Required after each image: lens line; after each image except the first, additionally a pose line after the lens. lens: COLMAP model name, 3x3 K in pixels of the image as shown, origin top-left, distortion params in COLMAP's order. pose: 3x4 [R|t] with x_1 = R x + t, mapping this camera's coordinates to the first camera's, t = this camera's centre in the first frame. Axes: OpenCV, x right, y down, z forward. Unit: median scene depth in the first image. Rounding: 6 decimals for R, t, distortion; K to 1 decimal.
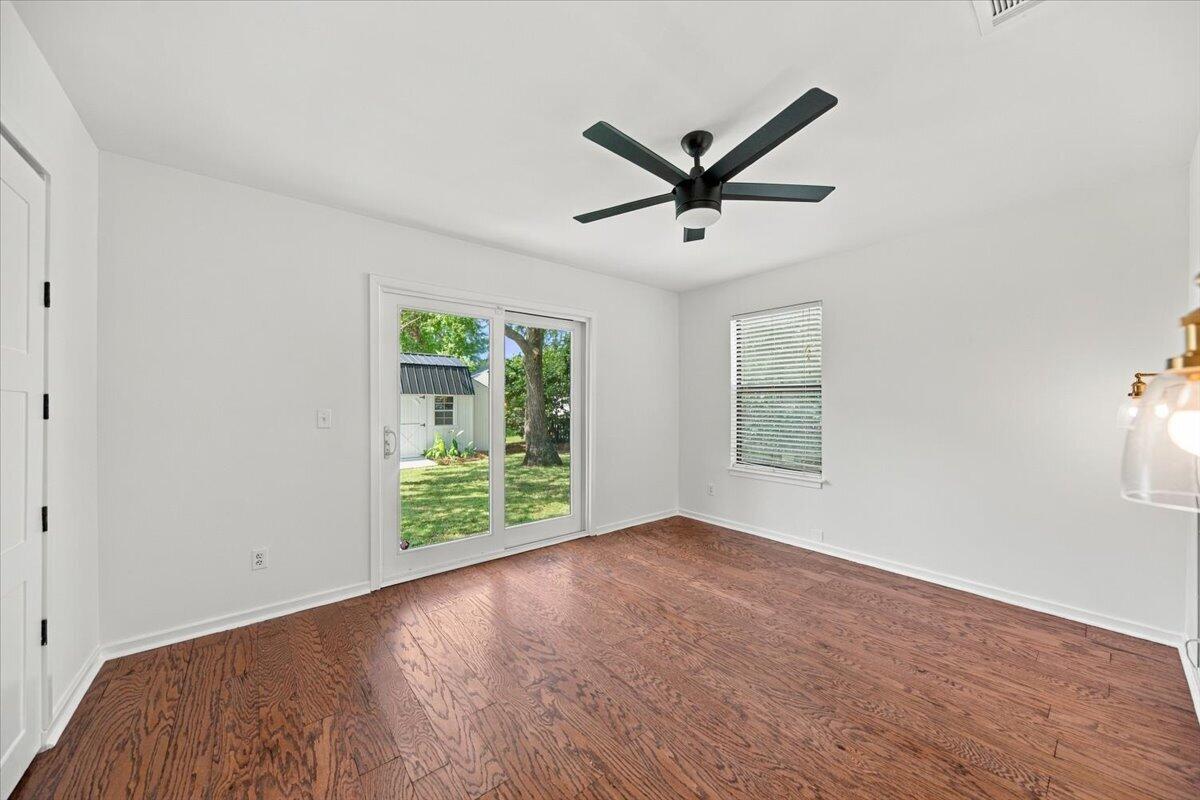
lens RADIAL K [[420.8, 0, 603.0], [0, 420.8, 402.0], [0, 0, 1]] dist [-0.006681, 0.000113]
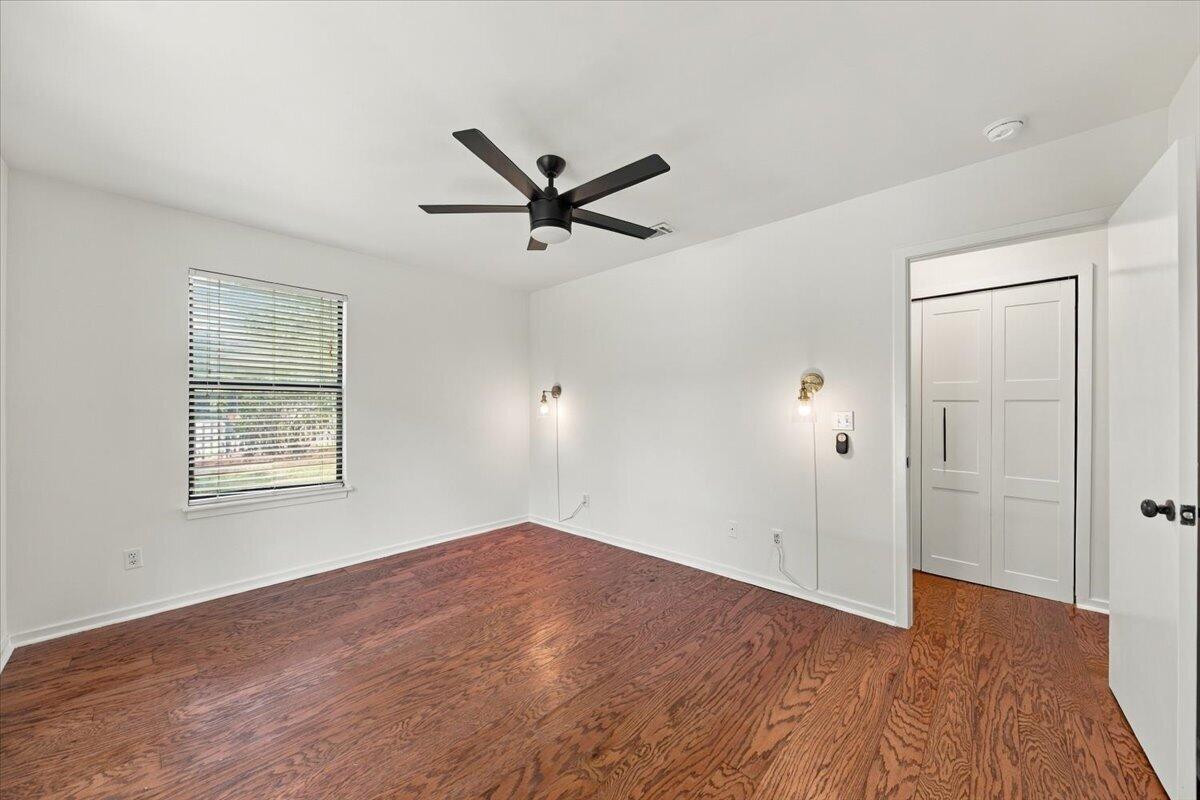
lens RADIAL K [[420.8, 0, 603.0], [0, 420.8, 402.0], [0, 0, 1]] dist [-0.006681, 0.000113]
pose [[-0.138166, 0.006760, 0.990386, -0.528076], [-0.002098, 0.999972, -0.007118, 0.000507], [-0.990407, -0.003061, -0.138148, 0.619832]]
